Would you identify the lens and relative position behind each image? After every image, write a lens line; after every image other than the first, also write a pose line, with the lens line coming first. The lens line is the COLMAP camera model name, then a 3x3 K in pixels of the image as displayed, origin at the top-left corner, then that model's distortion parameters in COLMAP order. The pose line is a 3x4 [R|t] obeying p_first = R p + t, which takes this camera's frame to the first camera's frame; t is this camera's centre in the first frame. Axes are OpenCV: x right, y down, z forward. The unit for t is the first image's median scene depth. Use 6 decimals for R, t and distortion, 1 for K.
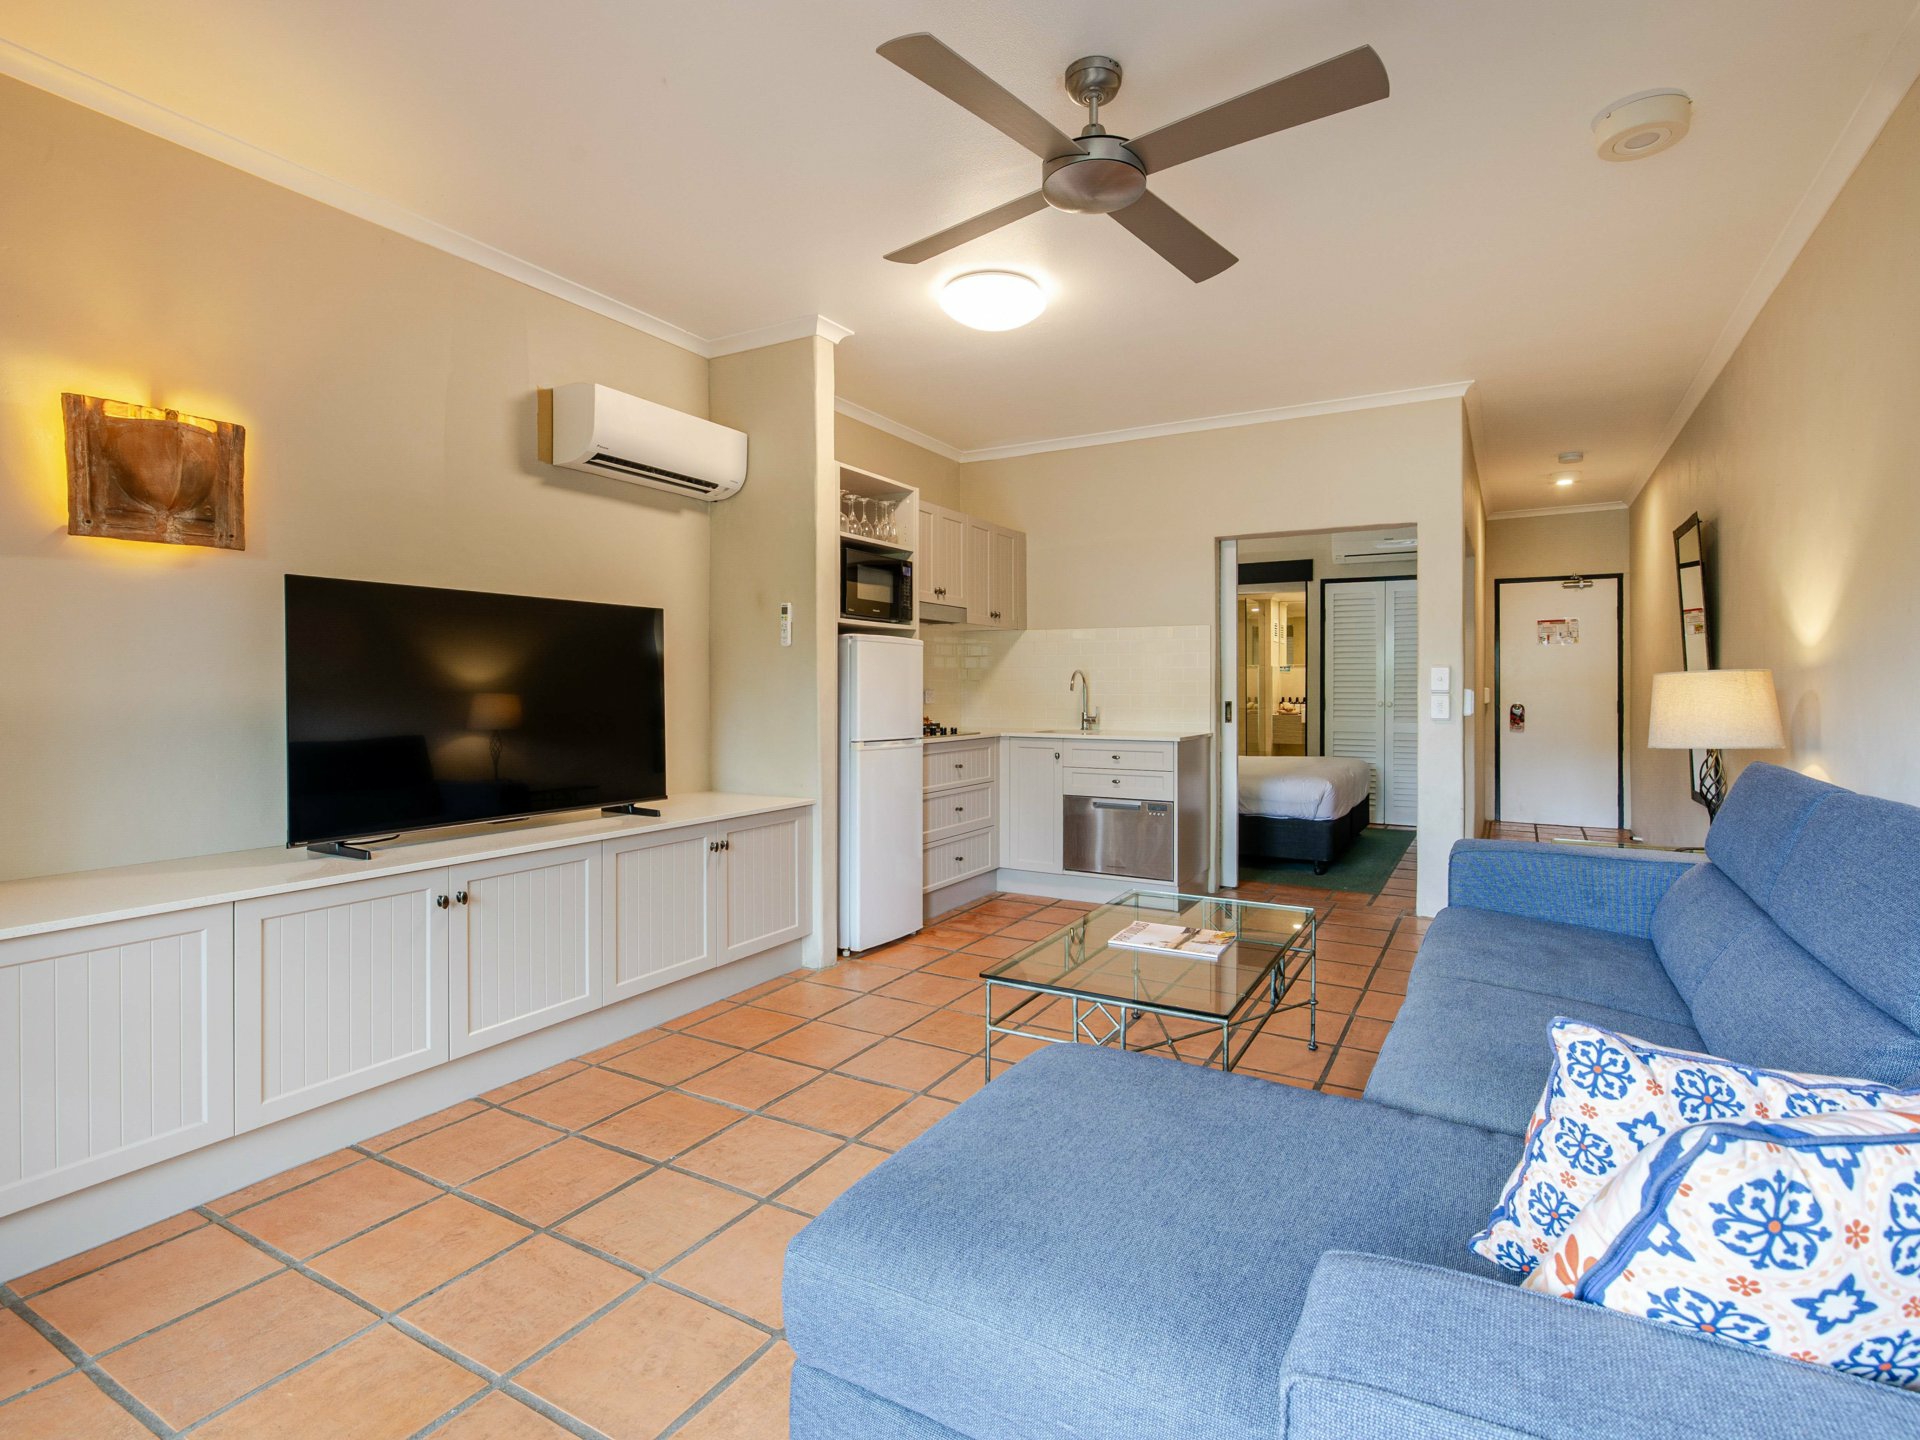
lens RADIAL K [[929.9, 0, 967.0], [0, 929.9, 710.3], [0, 0, 1]] dist [0.001785, -0.000069]
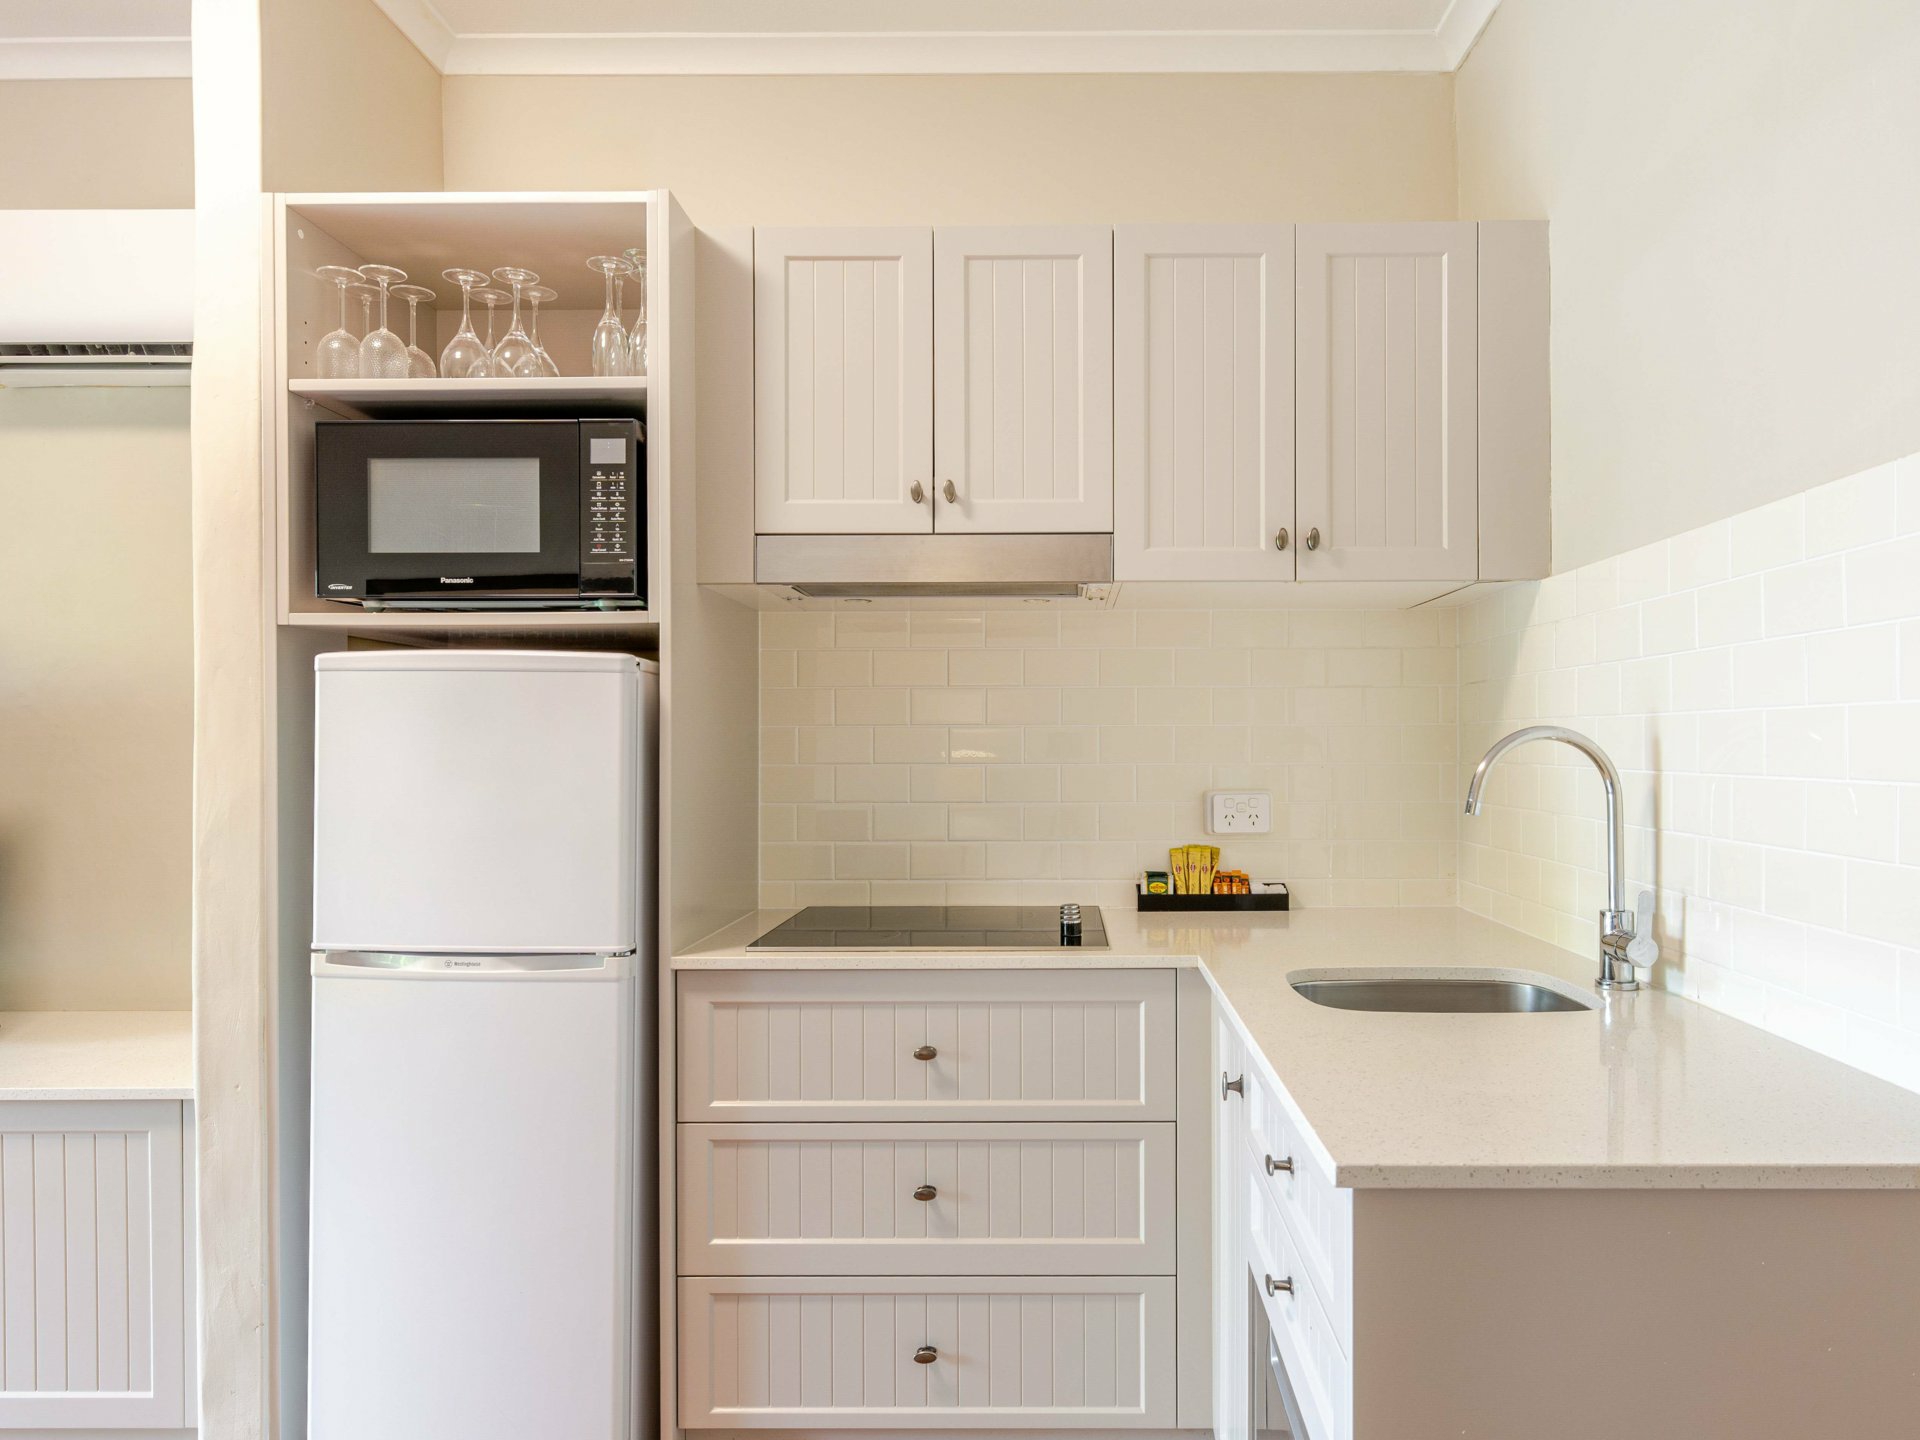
lens RADIAL K [[1170.0, 0, 959.2], [0, 1170.0, 775.9], [0, 0, 1]] dist [0.001519, -0.000234]
pose [[0.485818, 0.018732, -0.873859, 0.398506], [-0.018492, 0.999767, 0.011151, -0.043266], [0.873864, 0.010742, 0.486051, 0.992203]]
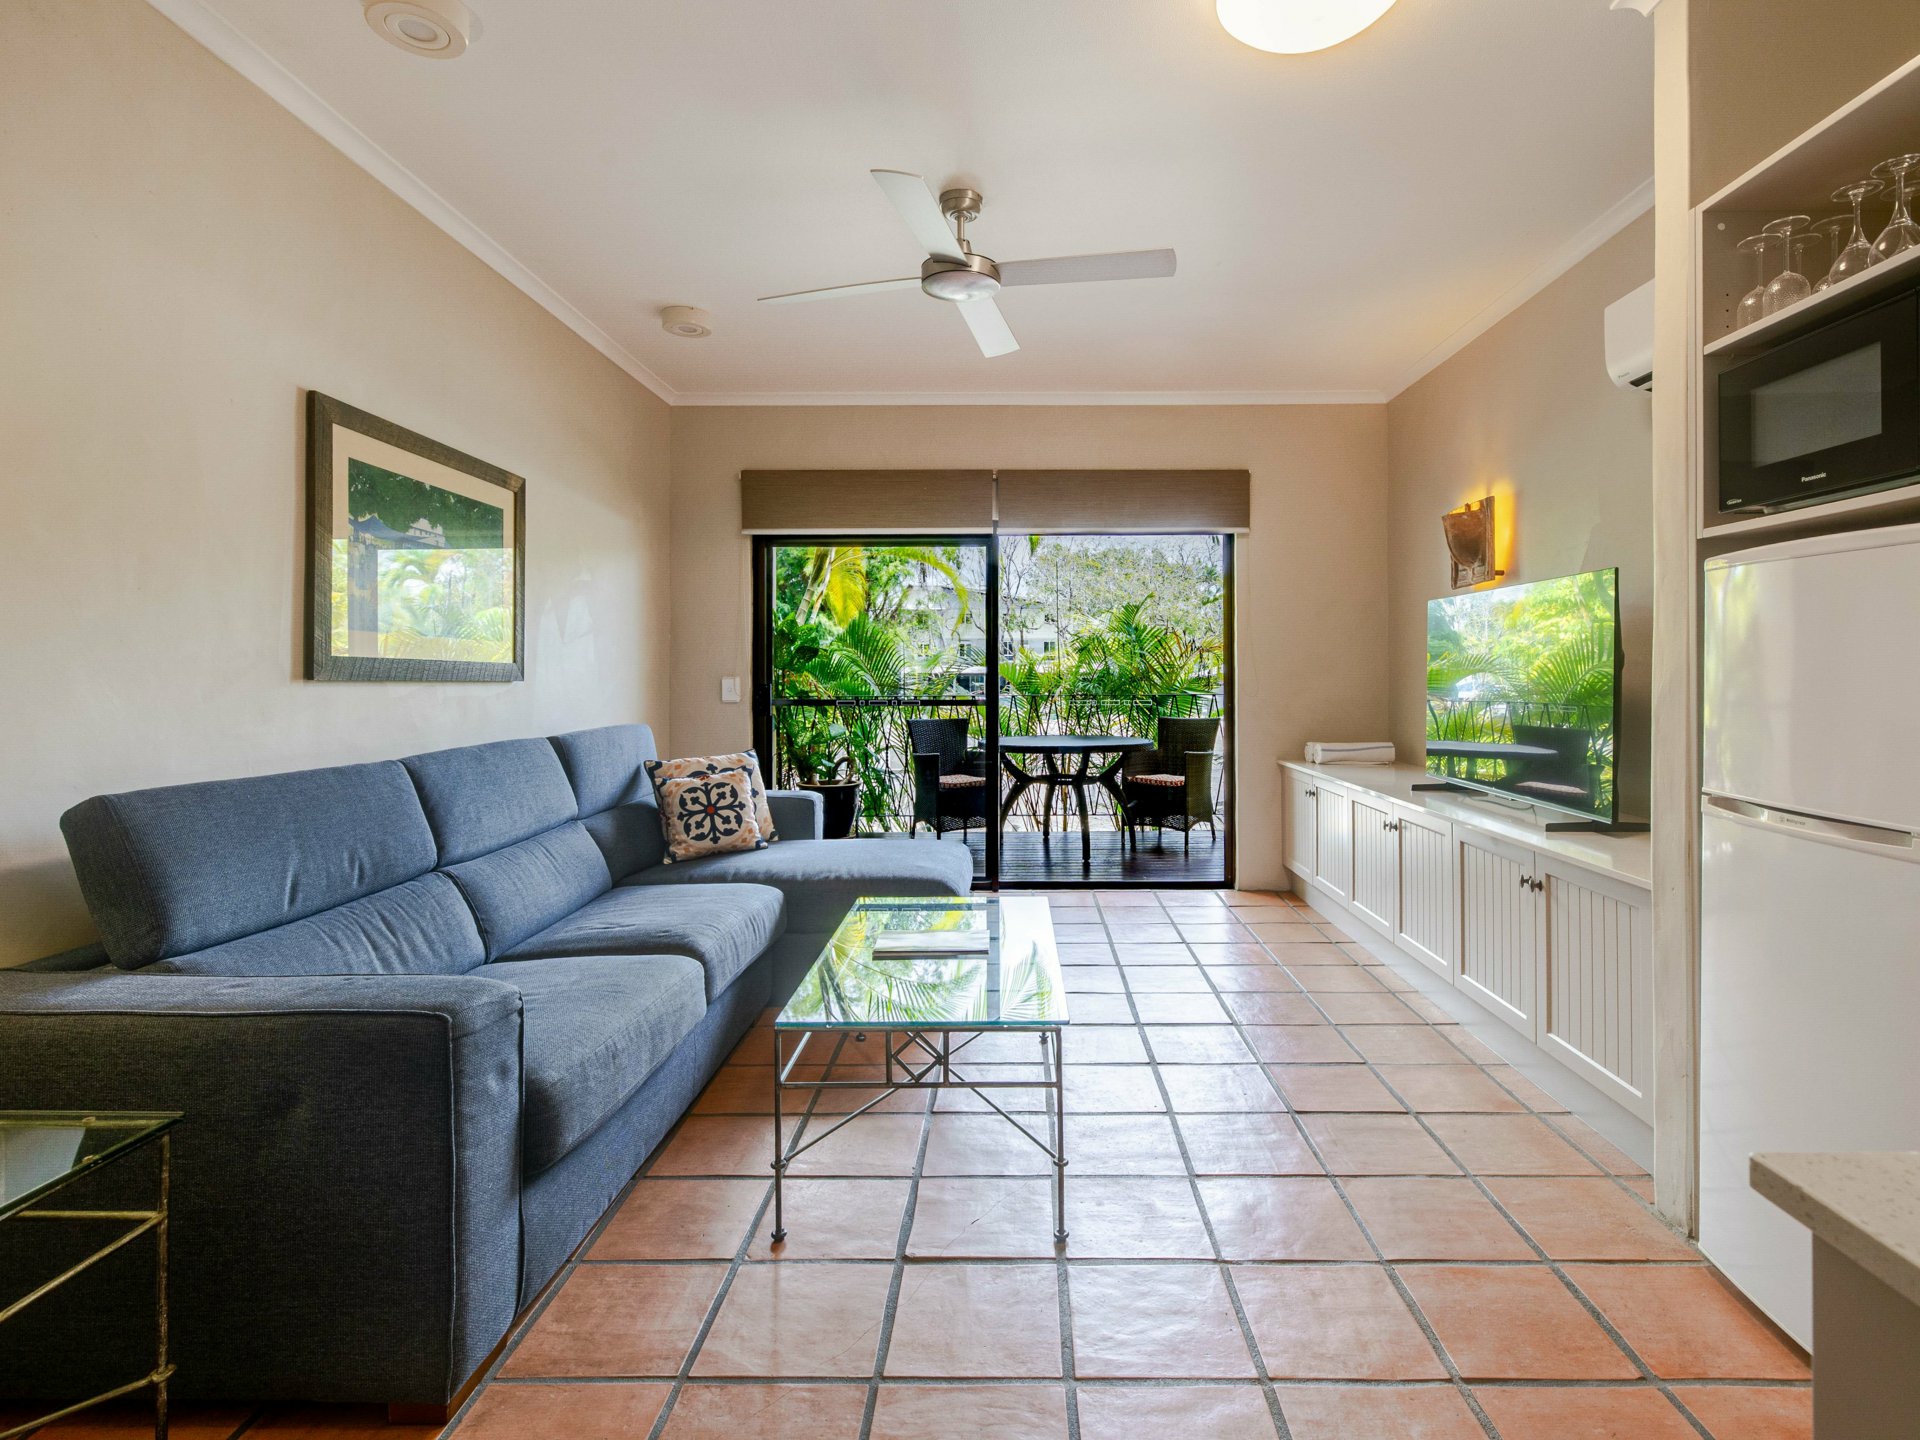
lens RADIAL K [[971.3, 0, 998.0], [0, 971.3, 668.5], [0, 0, 1]] dist [0.002055, -0.000167]
pose [[-0.874329, -0.001499, -0.485331, 0.414223], [-0.011117, 0.999795, 0.016940, -0.031210], [0.485206, 0.020206, -0.874166, 1.239957]]
